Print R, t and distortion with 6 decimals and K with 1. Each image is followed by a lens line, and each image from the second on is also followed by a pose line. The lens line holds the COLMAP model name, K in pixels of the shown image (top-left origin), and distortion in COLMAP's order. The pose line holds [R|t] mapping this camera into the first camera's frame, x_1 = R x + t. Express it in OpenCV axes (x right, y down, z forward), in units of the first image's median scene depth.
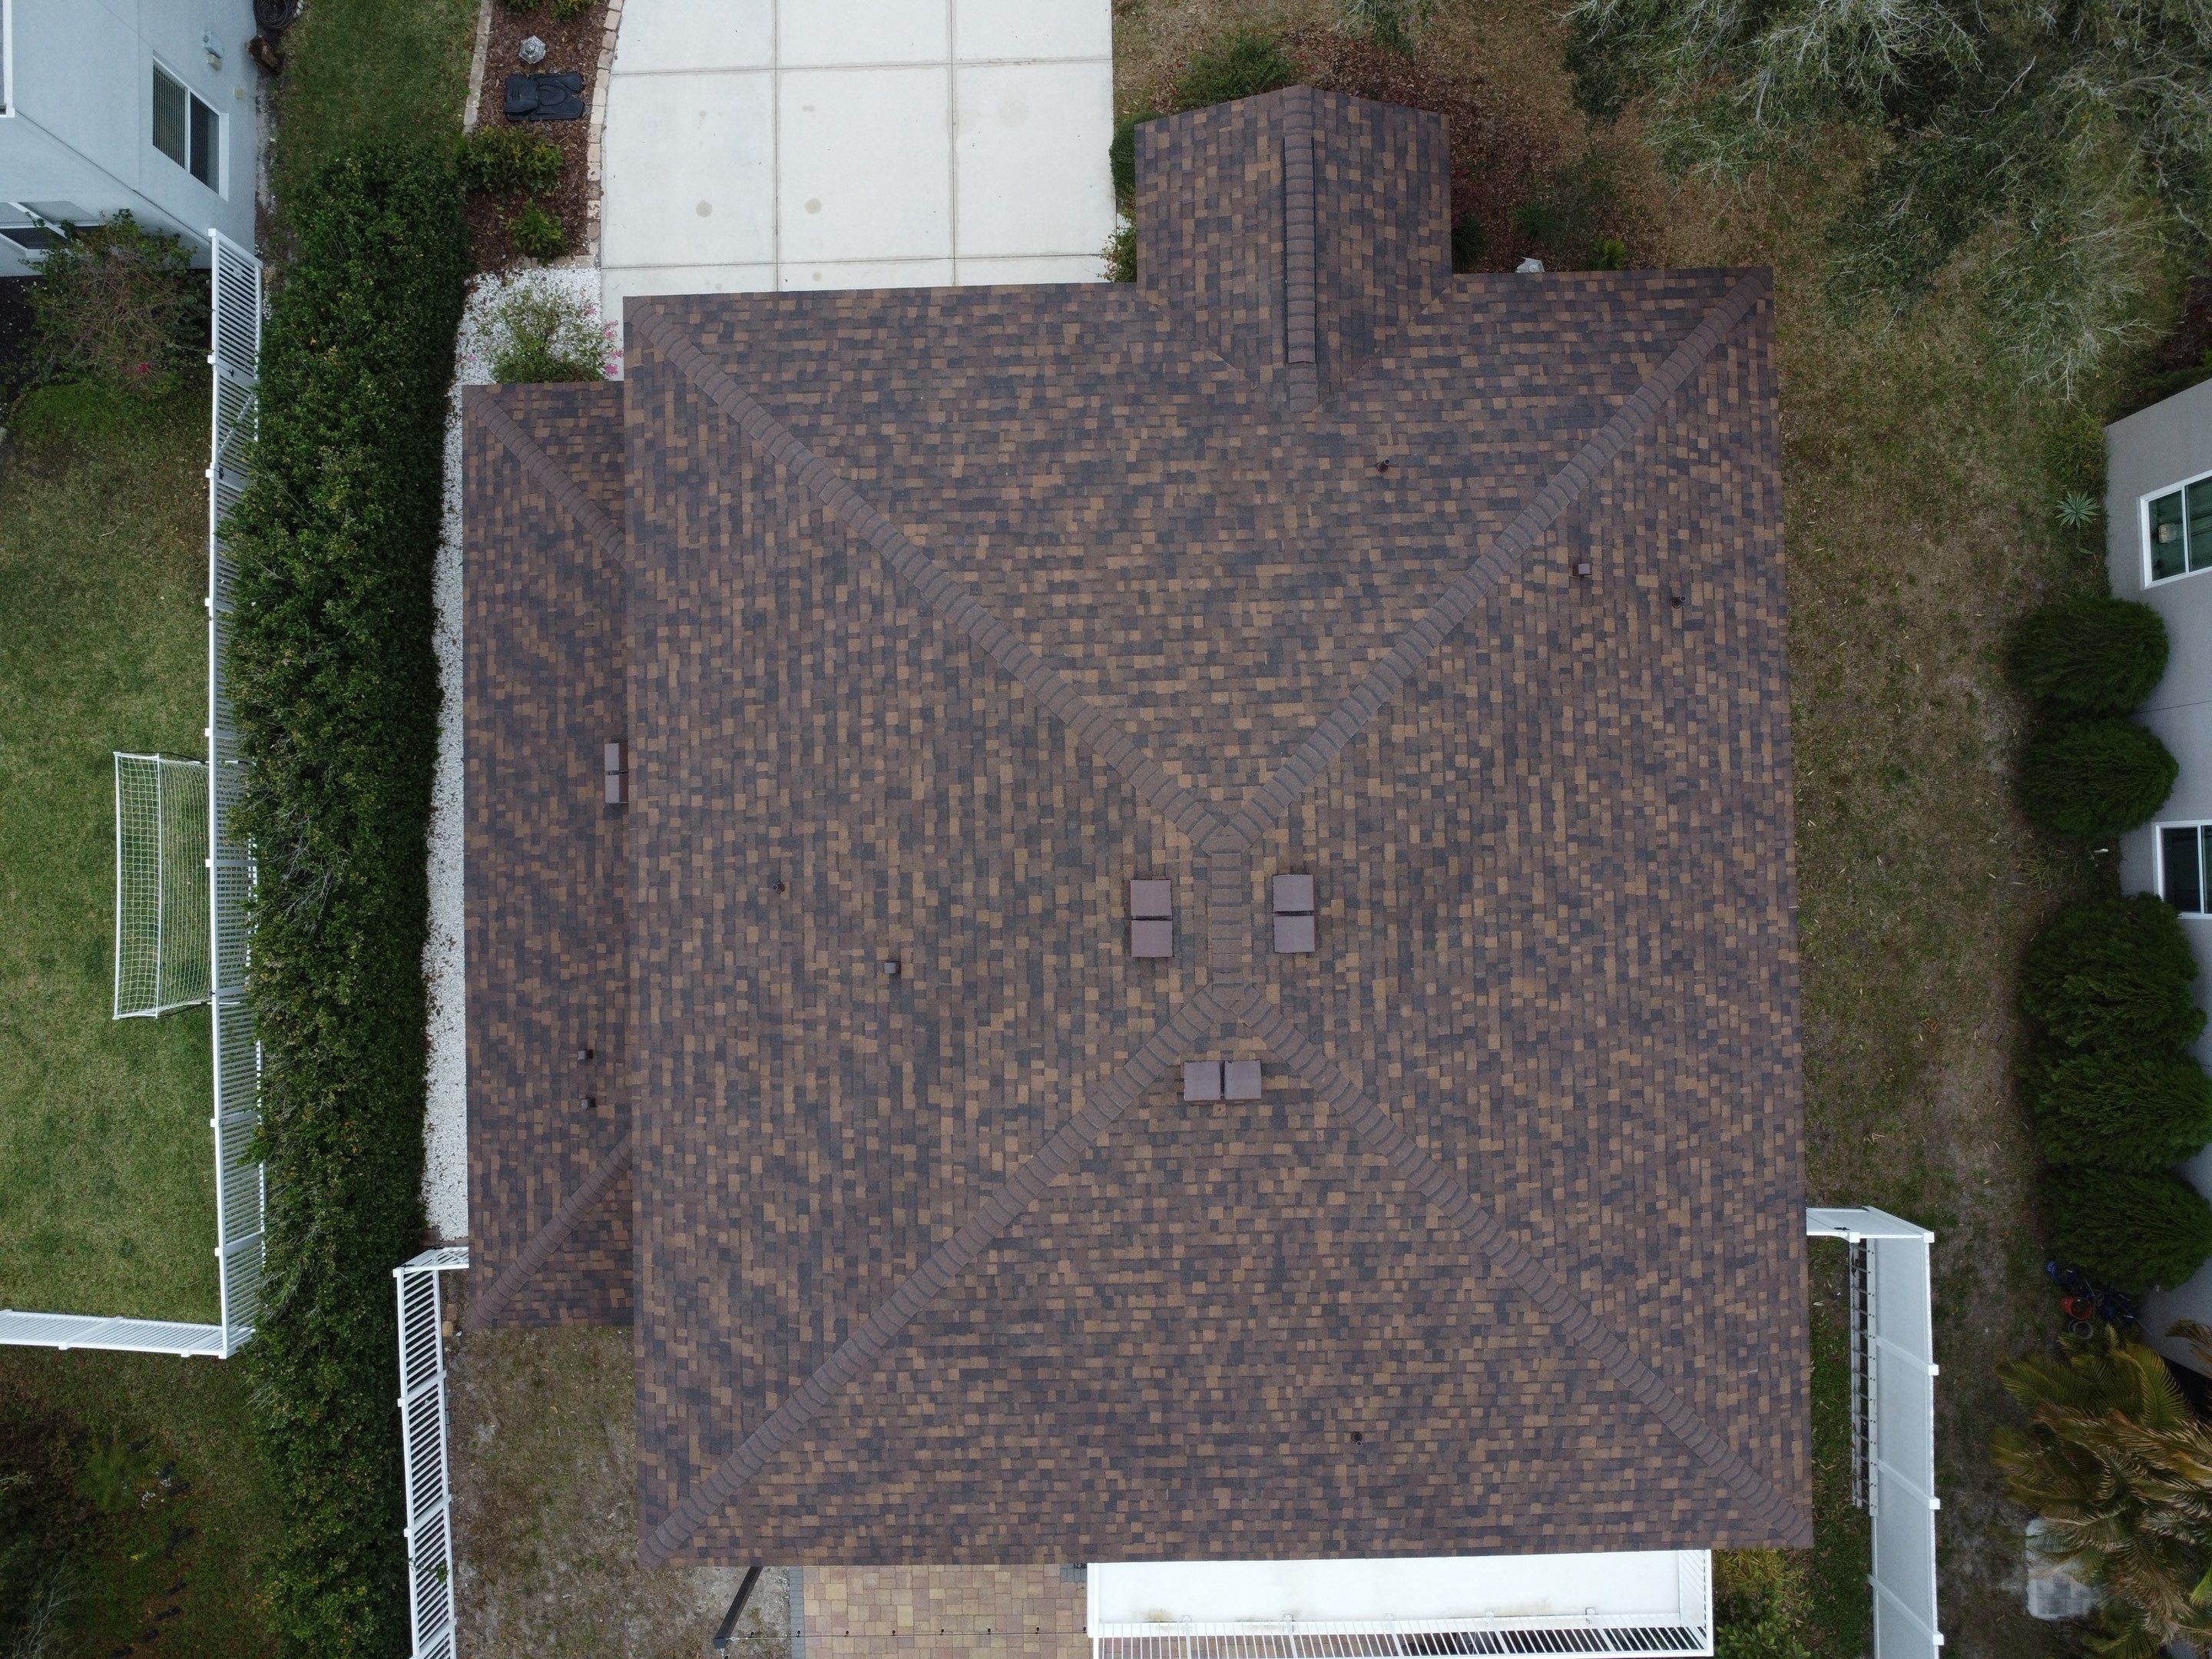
lens RADIAL K [[1610.3, 0, 1094.9], [0, 1610.3, 818.8], [0, 0, 1]] dist [-0.032701, 0.000320]
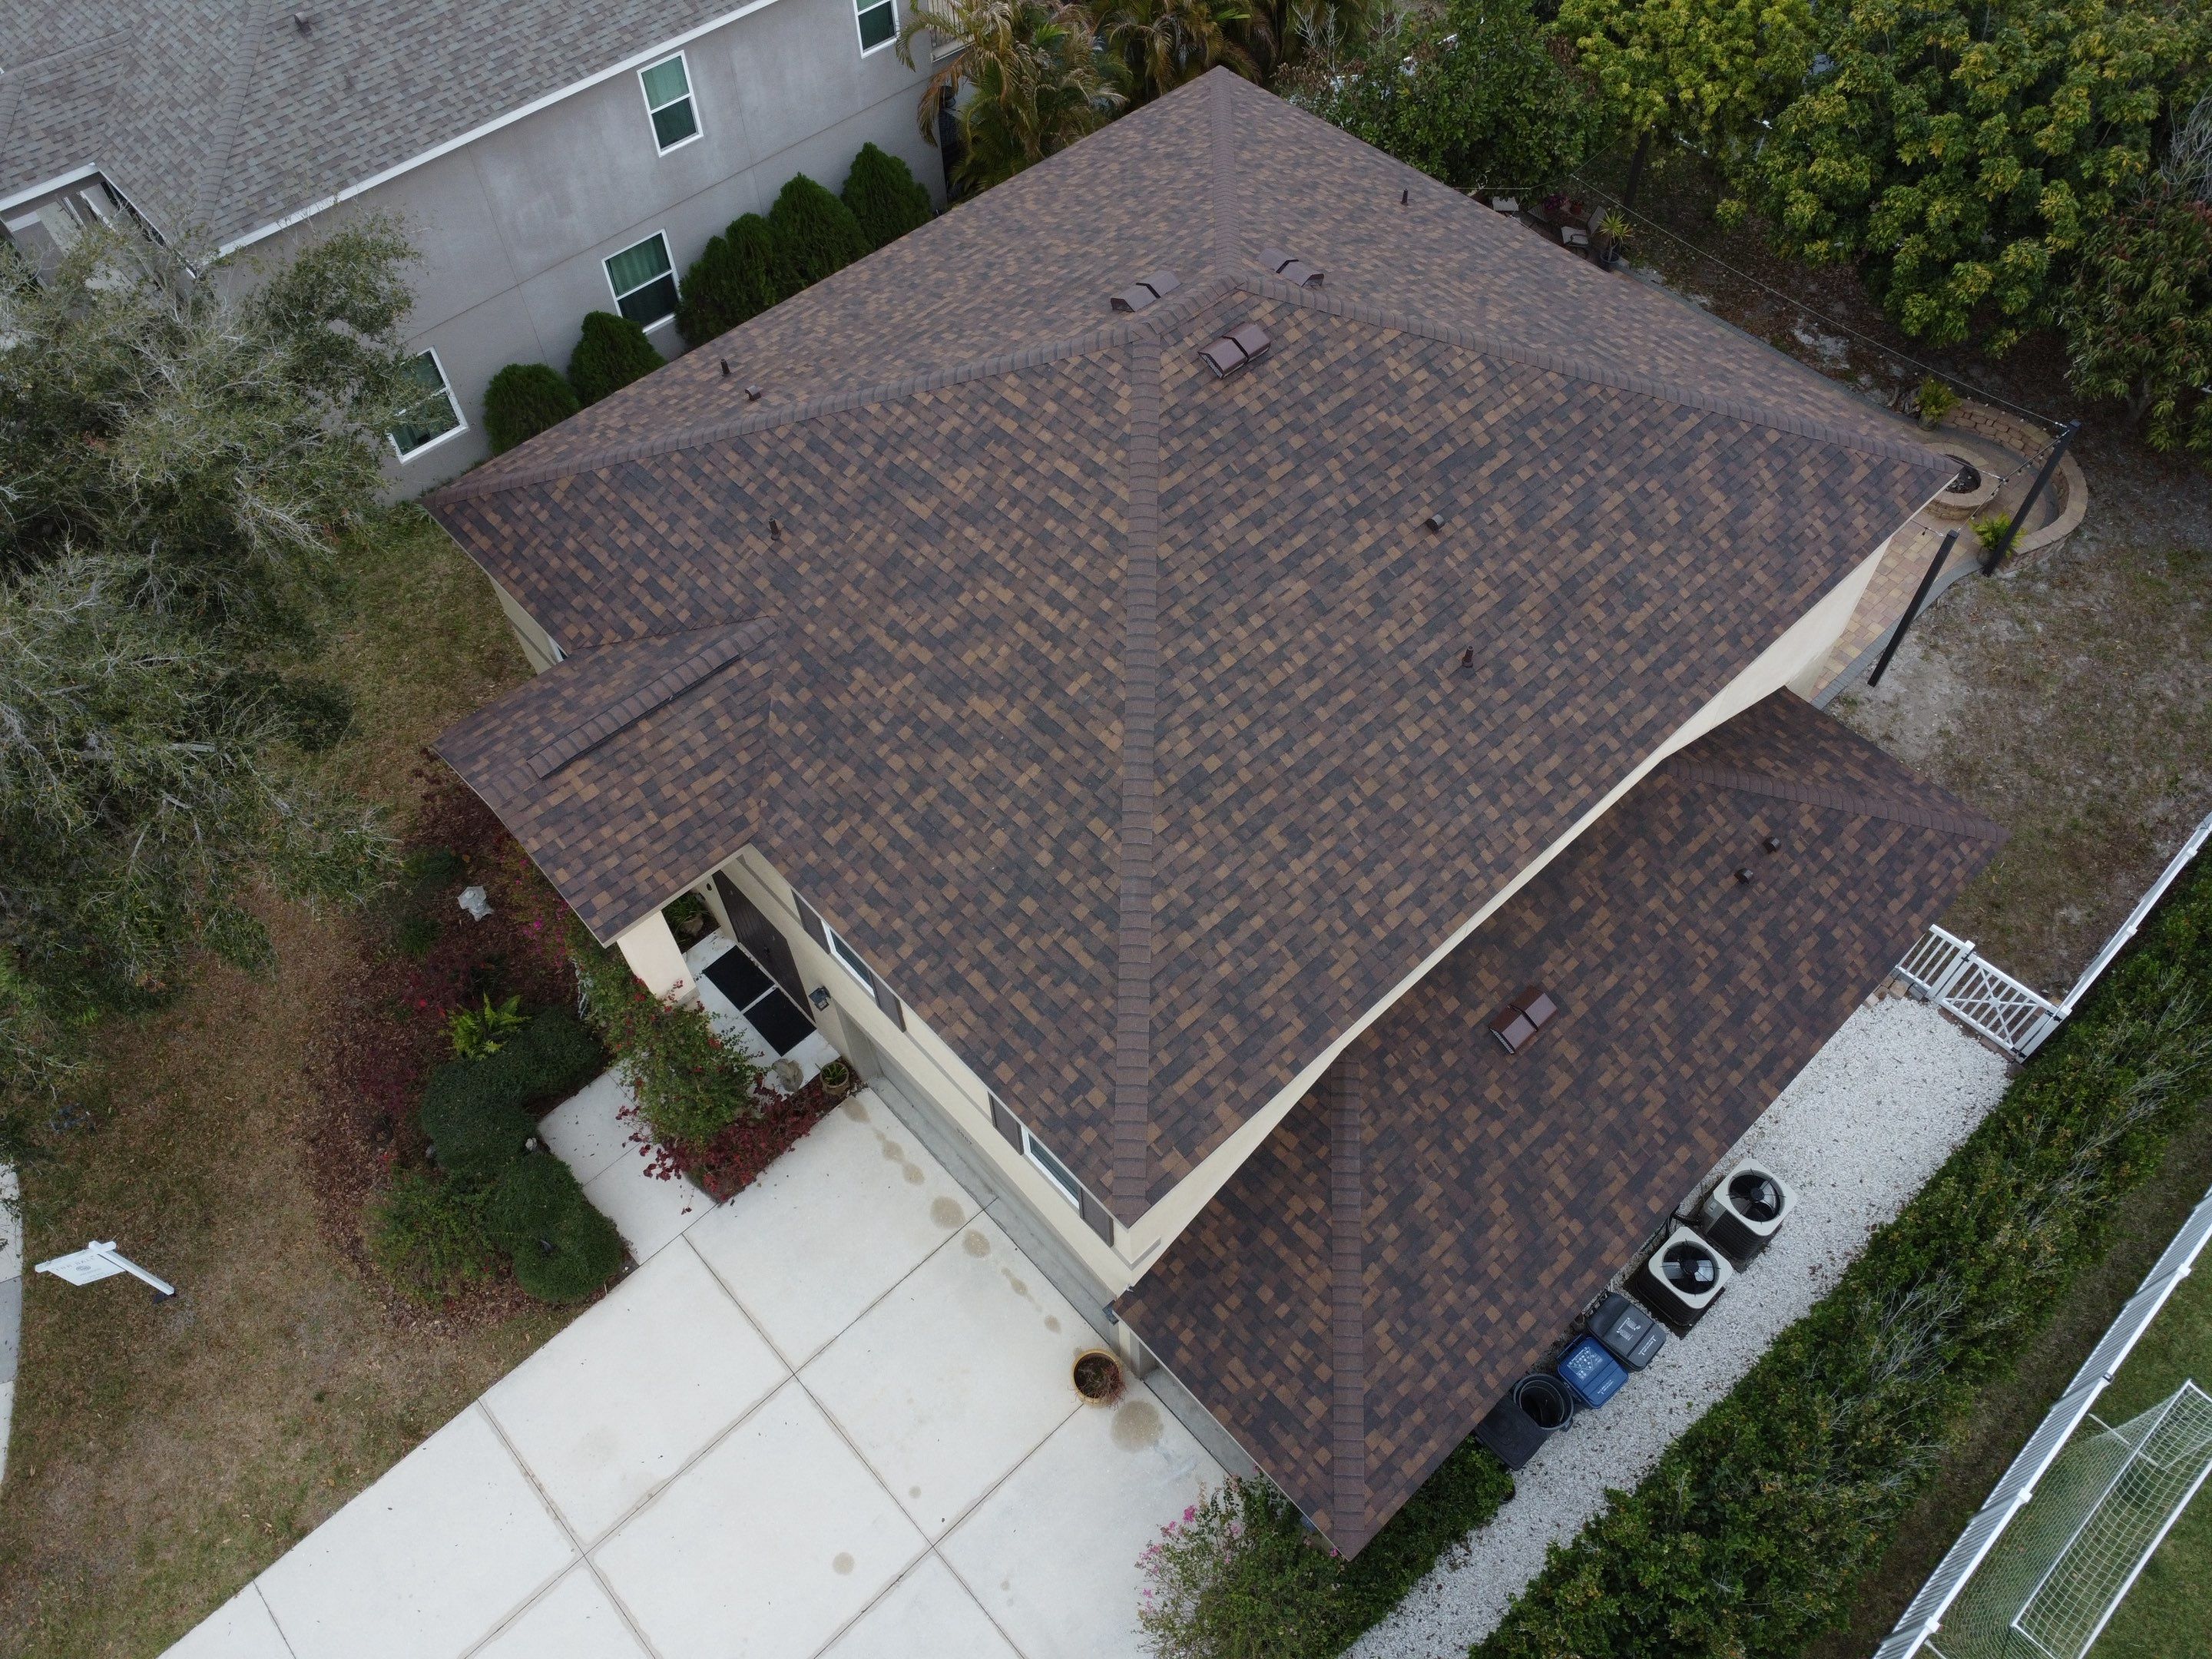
lens RADIAL K [[1610.3, 0, 1092.6], [0, 1610.3, 817.5], [0, 0, 1]] dist [-0.032701, 0.000320]
pose [[-0.659687, -0.590250, 0.465207, -0.559060], [0.751424, -0.528912, 0.394480, -0.571511], [0.013211, 0.609801, 0.792445, 0.264408]]
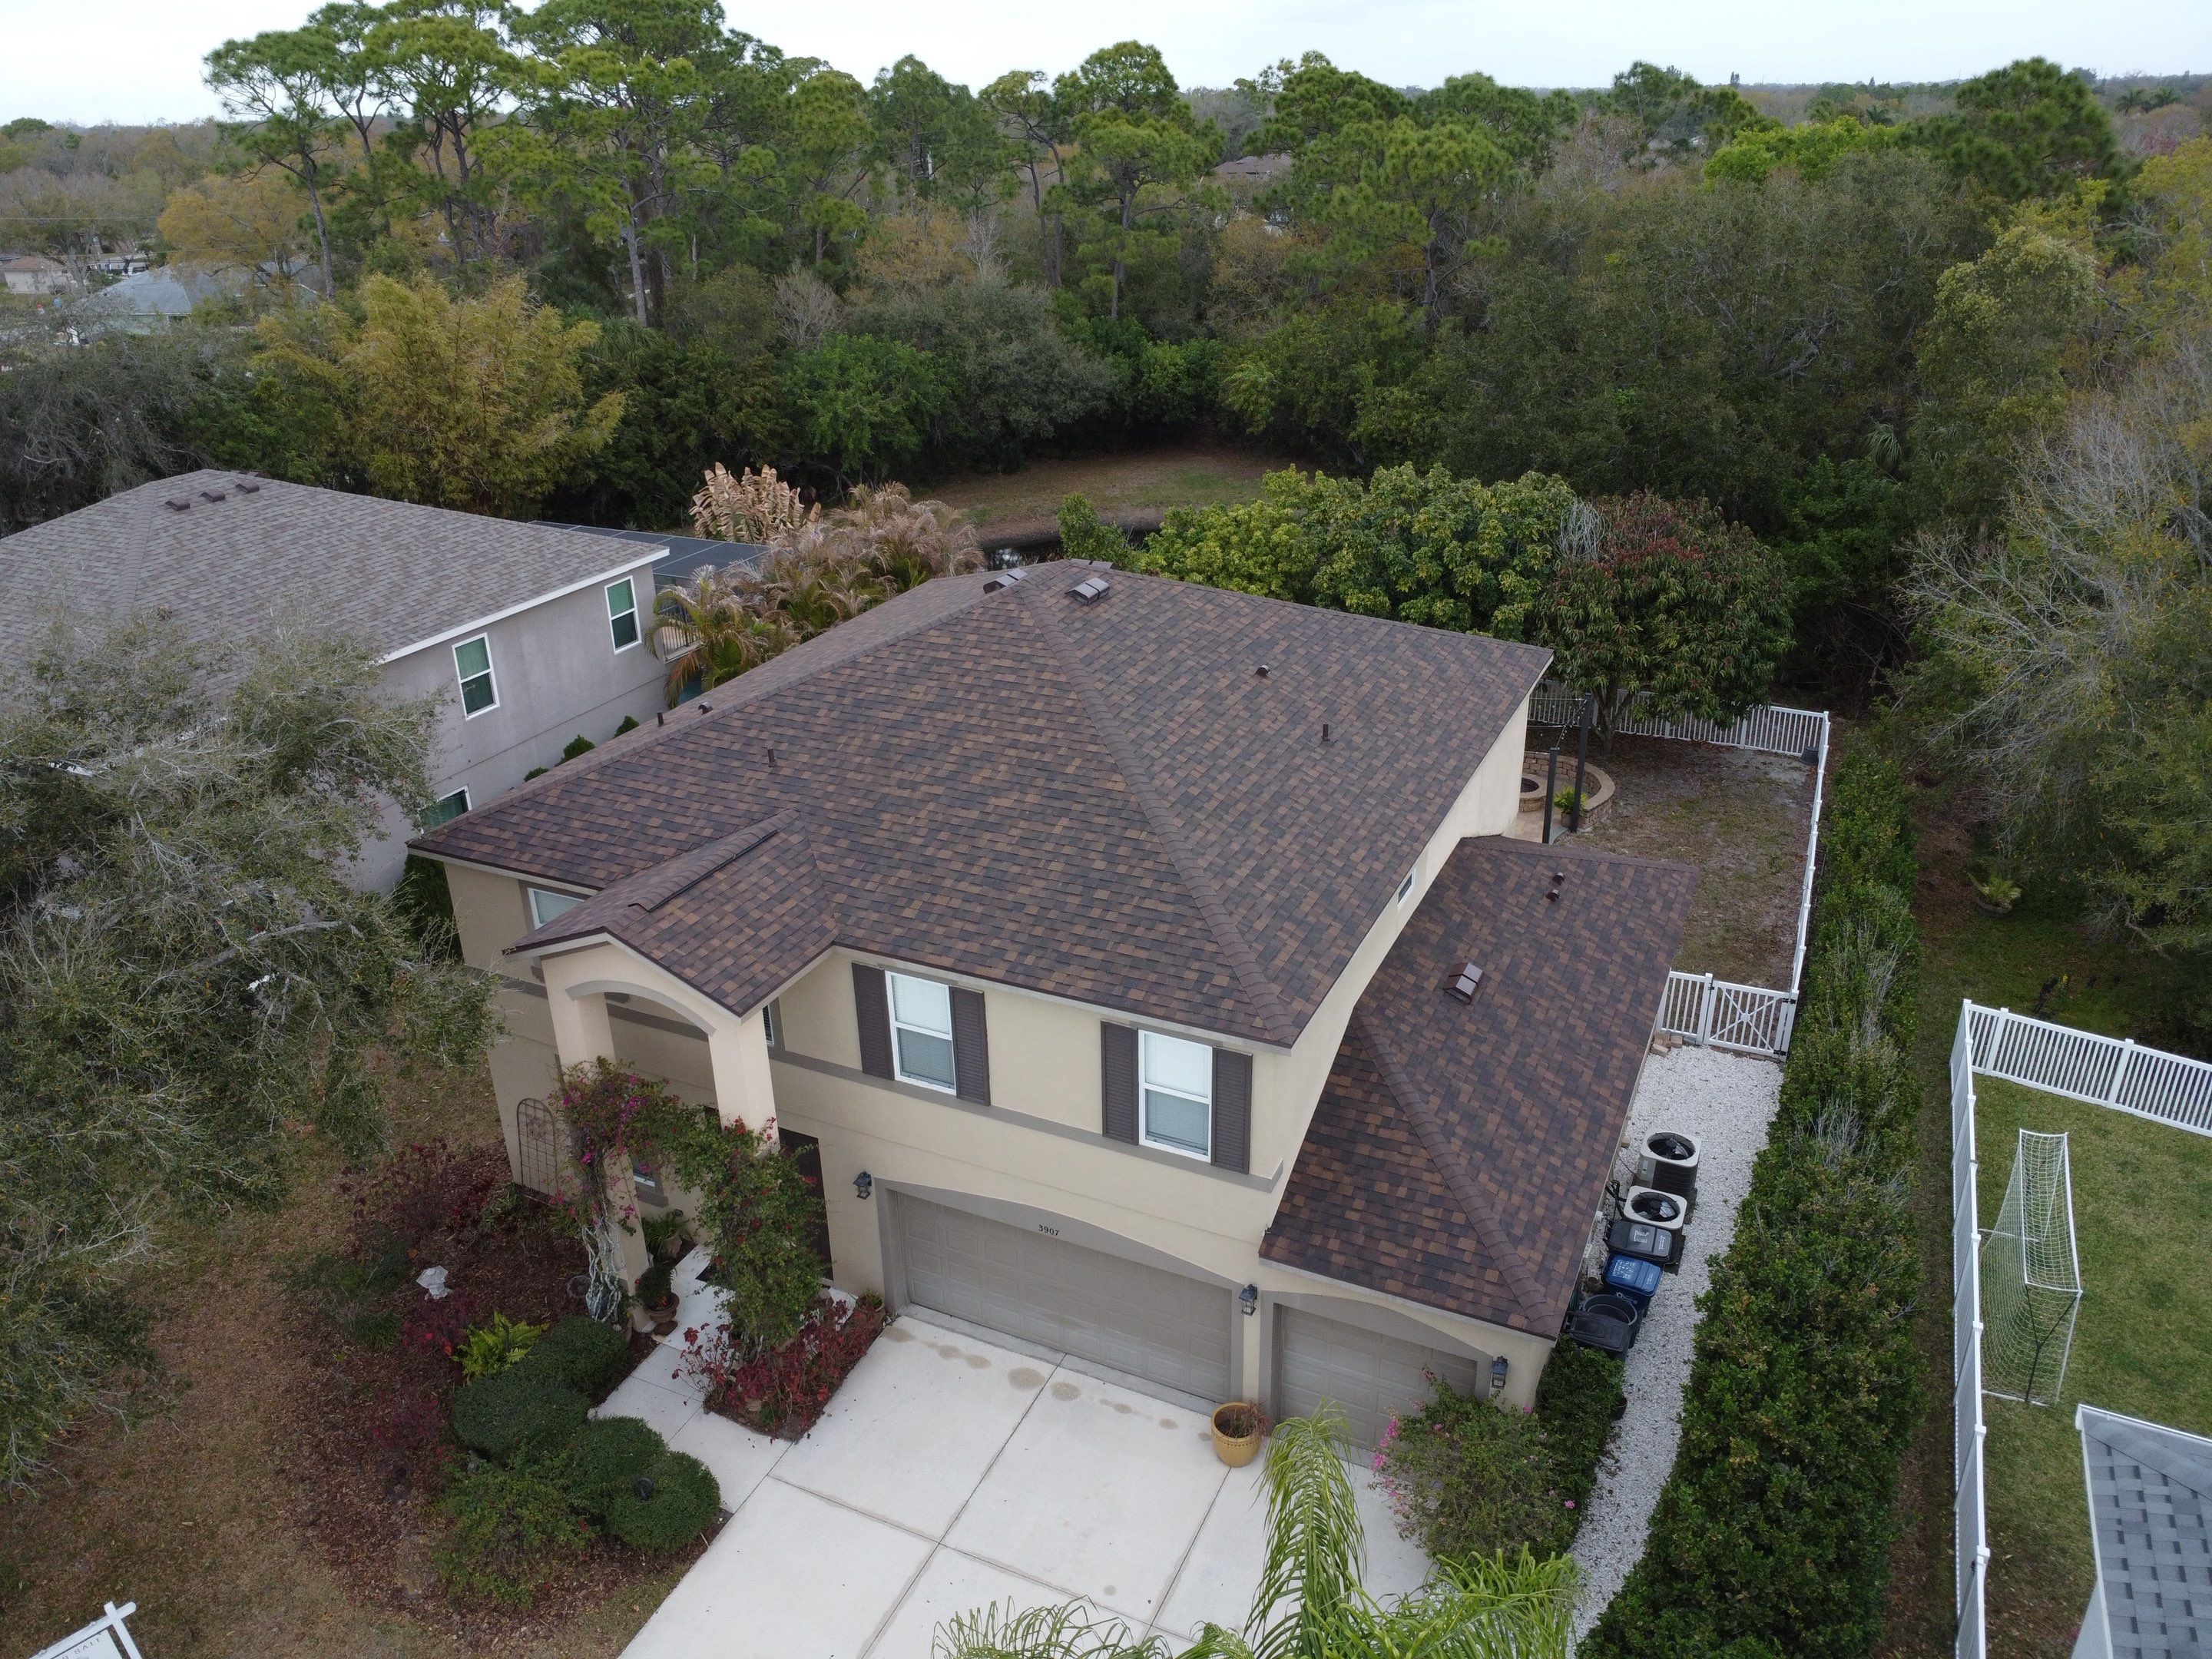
lens RADIAL K [[1610.3, 0, 1096.0], [0, 1610.3, 814.0], [0, 0, 1]] dist [-0.032701, 0.000320]
pose [[-0.891953, -0.149044, 0.426856, -0.603774], [0.451539, -0.341861, 0.824162, -1.163725], [0.023089, 0.927856, 0.372223, 0.549703]]
